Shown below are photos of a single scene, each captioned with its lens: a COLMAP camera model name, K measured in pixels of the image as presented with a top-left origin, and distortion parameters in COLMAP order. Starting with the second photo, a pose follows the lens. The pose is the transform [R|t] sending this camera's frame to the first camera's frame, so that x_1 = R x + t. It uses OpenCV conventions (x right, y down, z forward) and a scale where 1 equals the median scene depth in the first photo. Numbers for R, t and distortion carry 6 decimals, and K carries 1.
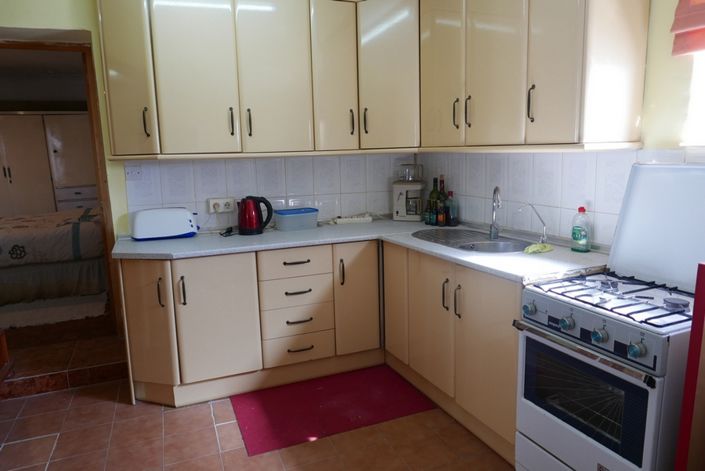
lens RADIAL K [[475.2, 0, 352.2], [0, 475.2, 236.3], [0, 0, 1]] dist [0.034979, 0.000560]
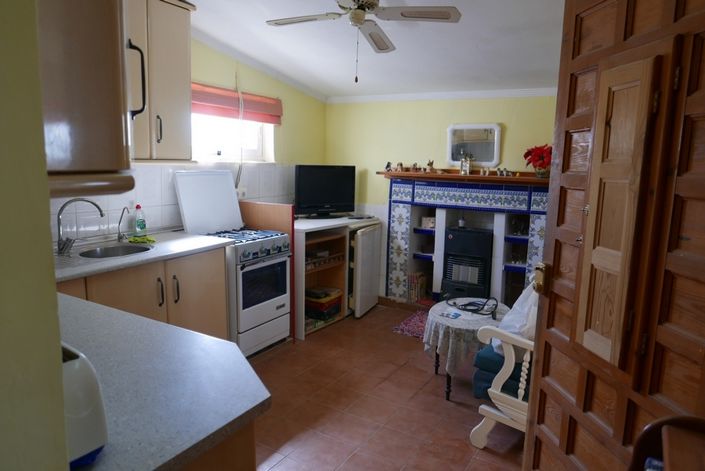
lens RADIAL K [[475.2, 0, 352.6], [0, 475.2, 234.7], [0, 0, 1]] dist [0.034979, 0.000560]
pose [[-0.612409, -0.110738, 0.782747, -1.181438], [0.124772, 0.964191, 0.234027, -0.268638], [-0.780633, 0.240985, -0.576662, 1.615284]]
